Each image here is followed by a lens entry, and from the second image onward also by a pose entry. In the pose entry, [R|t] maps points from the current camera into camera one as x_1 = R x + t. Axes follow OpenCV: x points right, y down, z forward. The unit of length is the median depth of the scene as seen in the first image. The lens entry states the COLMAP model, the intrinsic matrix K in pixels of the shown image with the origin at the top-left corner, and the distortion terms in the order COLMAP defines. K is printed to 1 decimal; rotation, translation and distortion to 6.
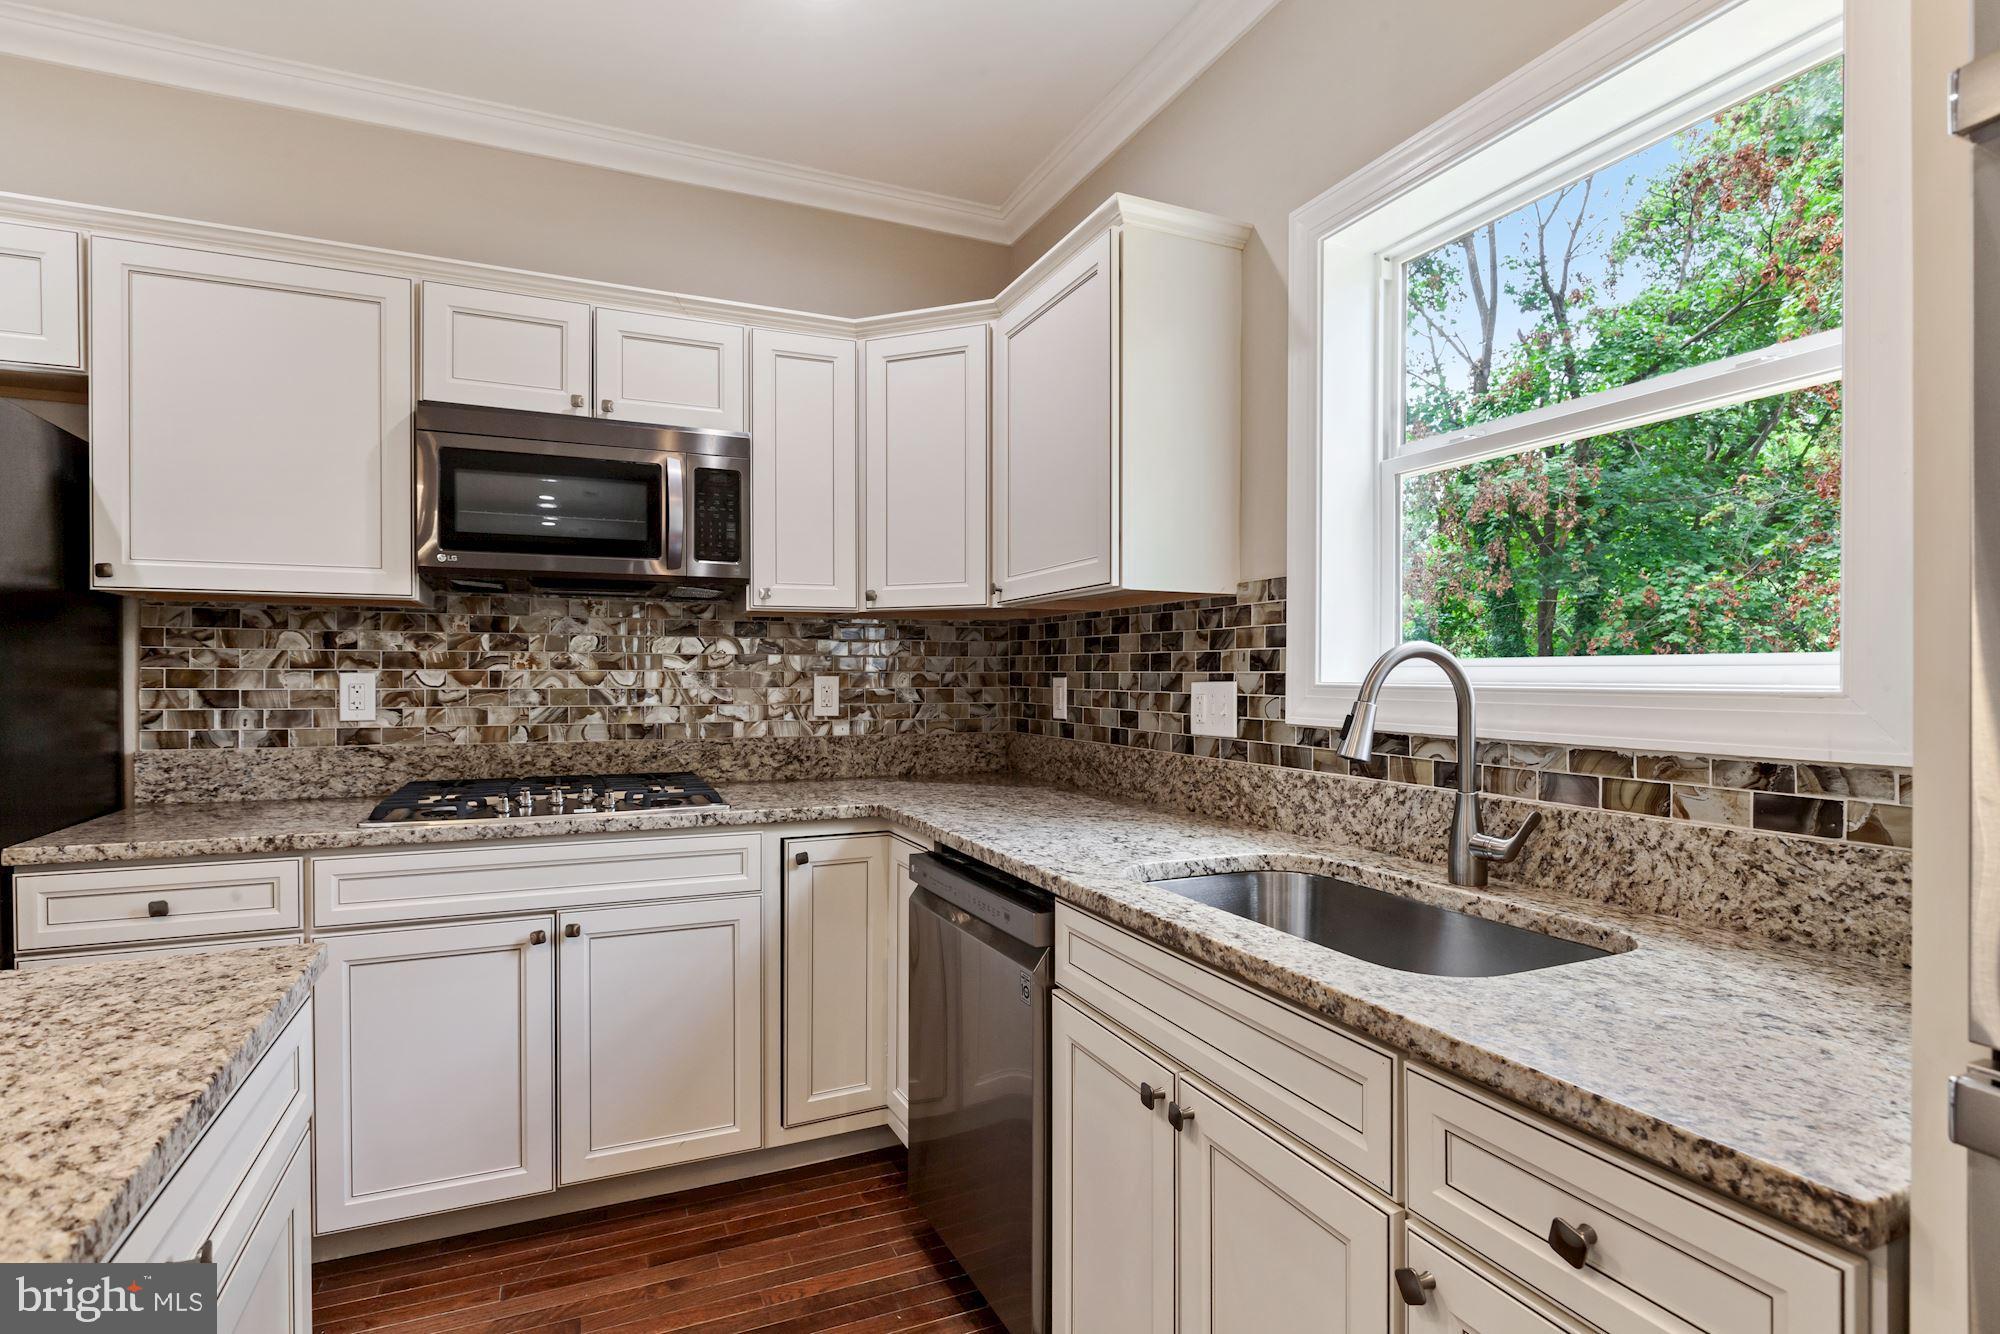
lens RADIAL K [[1014.8, 0, 993.2], [0, 1014.8, 675.6], [0, 0, 1]] dist [0.002023, 0.000699]
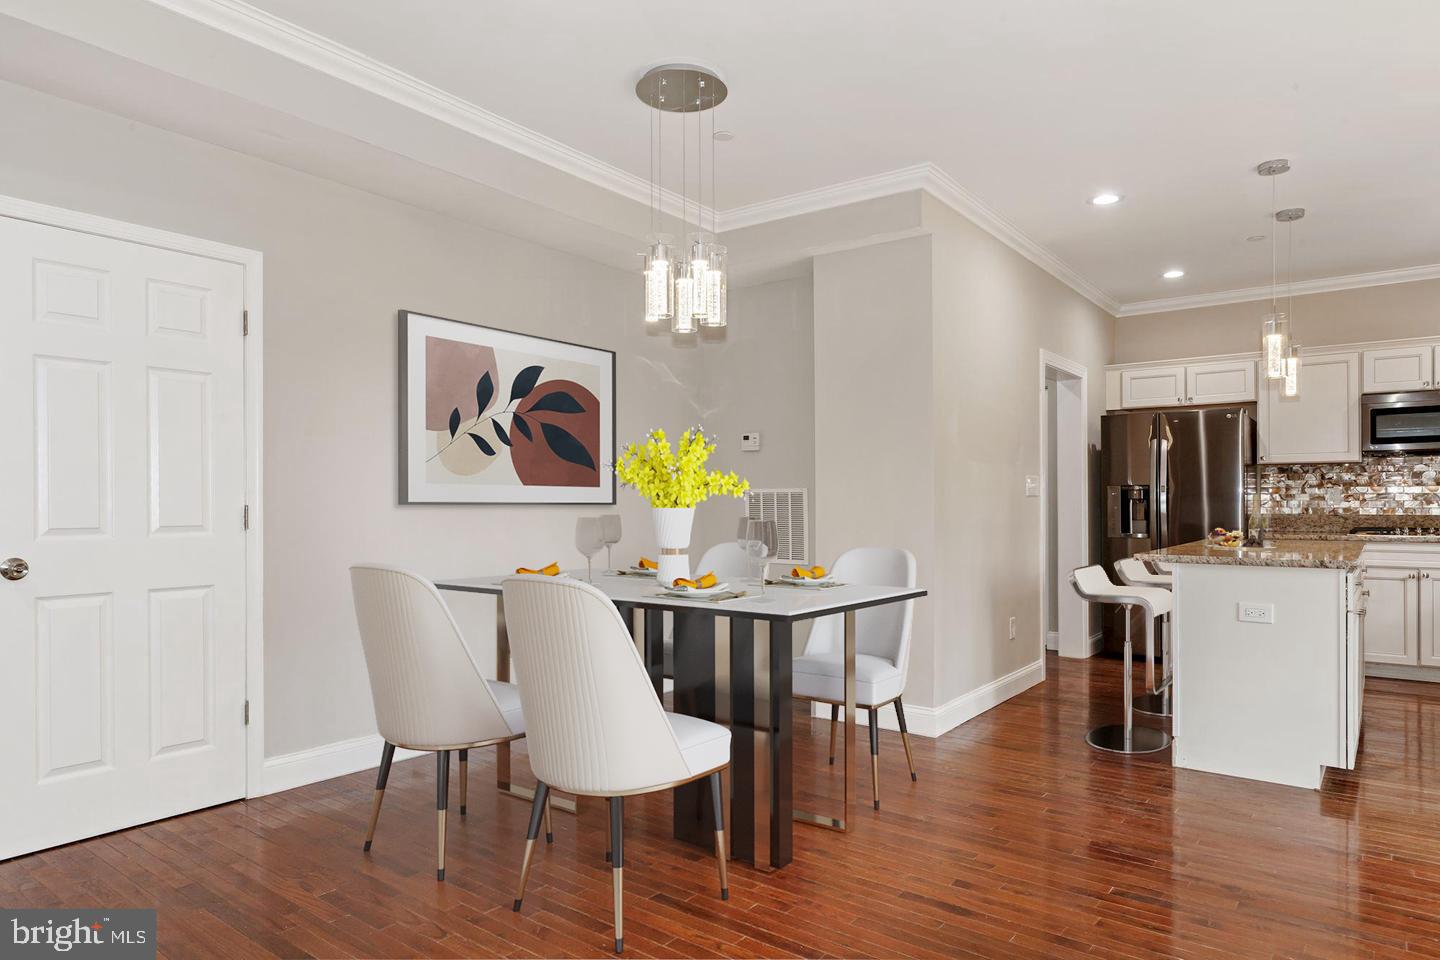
lens RADIAL K [[877.0, 0, 738.5], [0, 877.0, 501.8], [0, 0, 1]] dist [0.002773, 0.001996]
pose [[0.502882, -0.003513, -0.864348, 0.613242], [0.002659, 0.999993, -0.002517, 0.035588], [0.864351, -0.001032, 0.502888, -1.561387]]
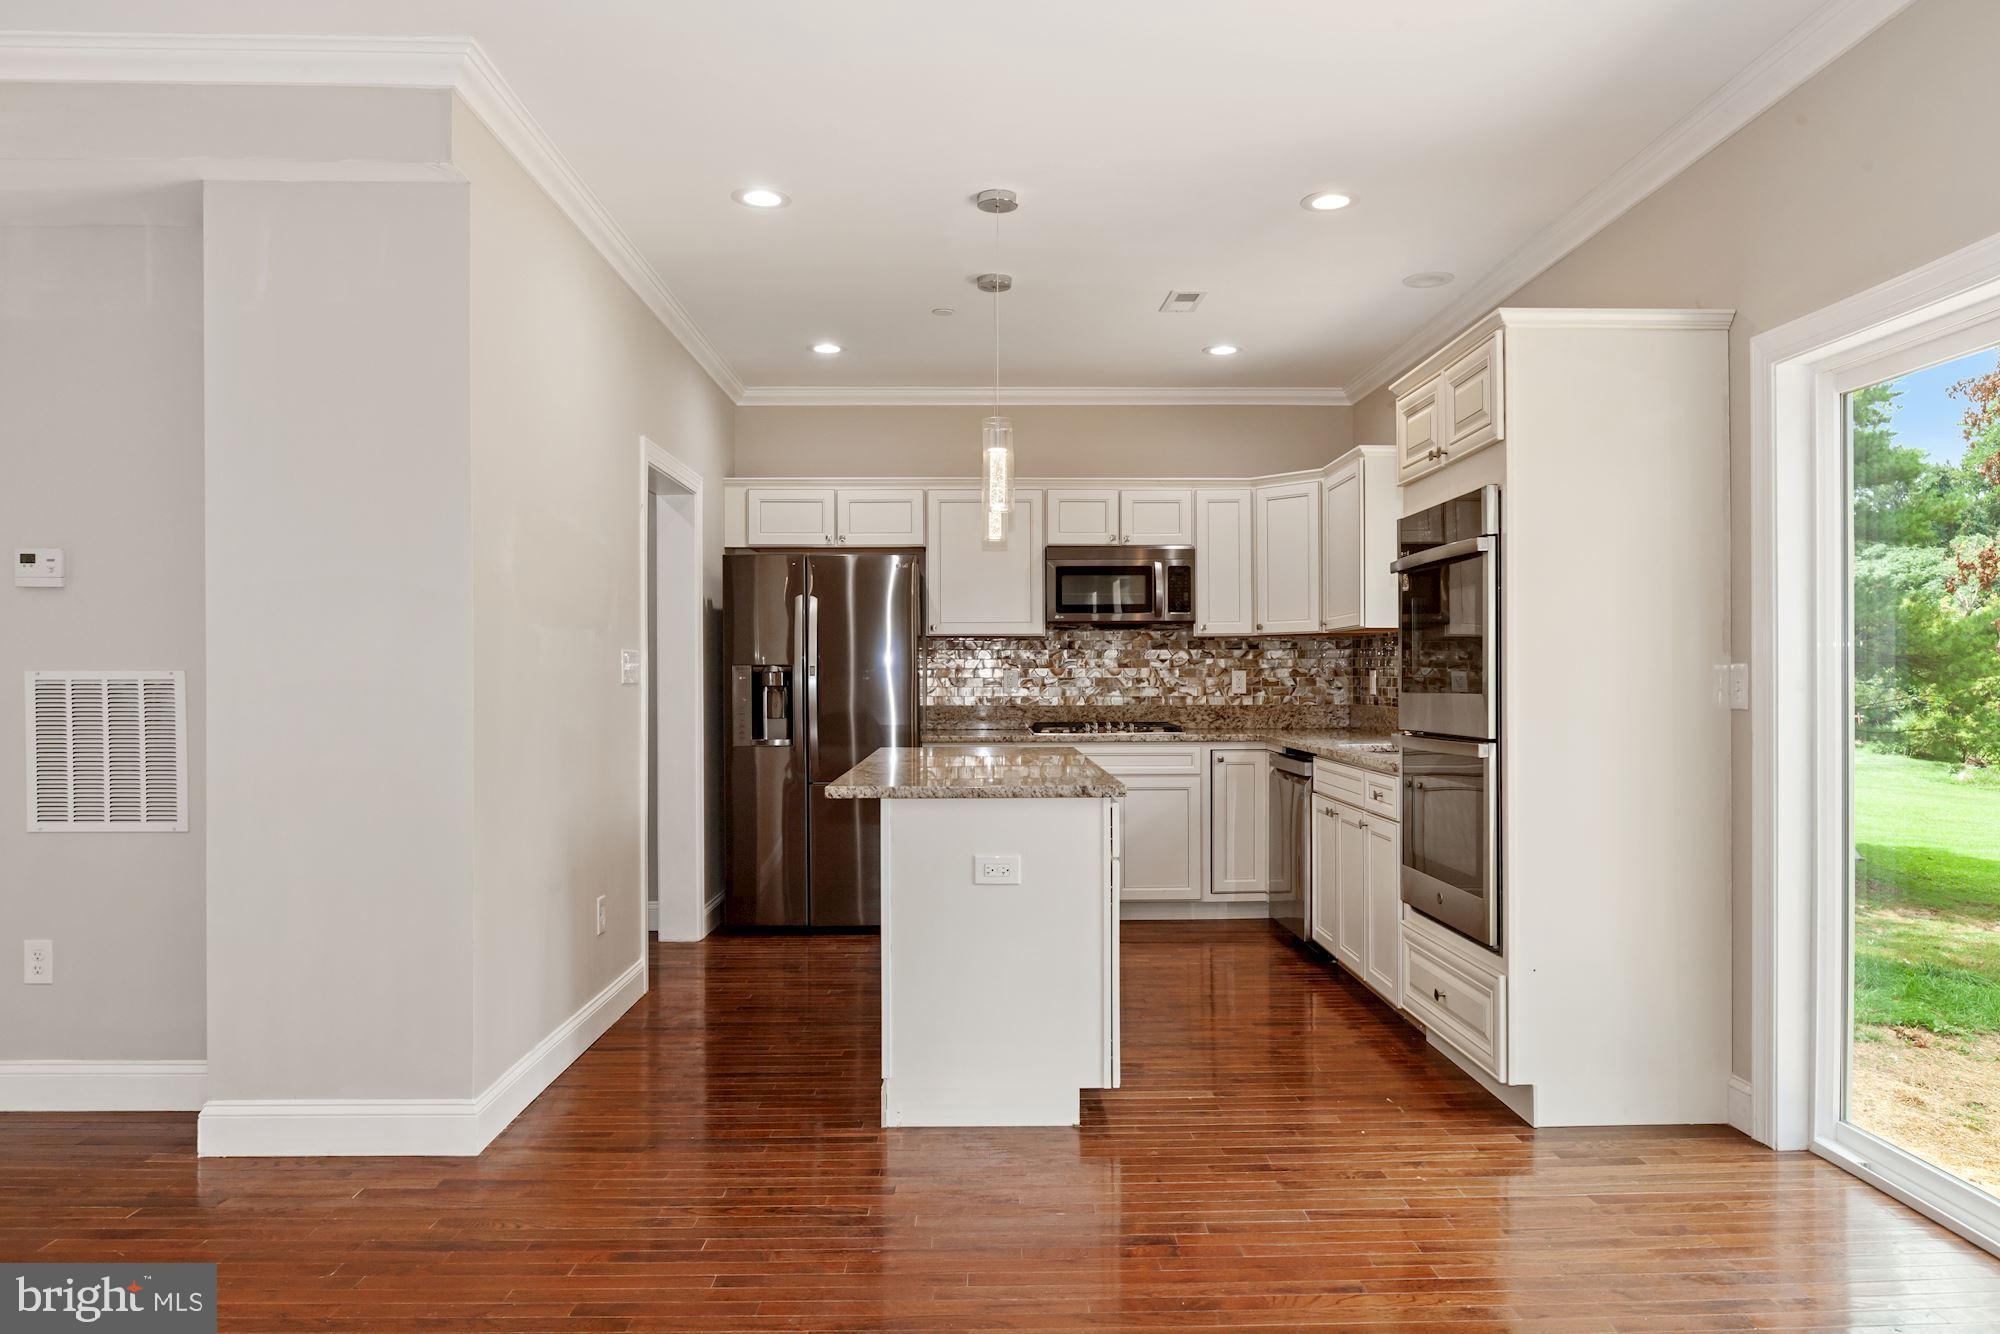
lens RADIAL K [[1293.7, 0, 998.6], [0, 1293.7, 674.5], [0, 0, 1]] dist [-0.014311, -0.003015]
pose [[0.923590, -0.004931, -0.383350, 0.351703], [0.003962, 0.999987, -0.003318, 0.014633], [0.383361, 0.001546, 0.923597, -1.394377]]
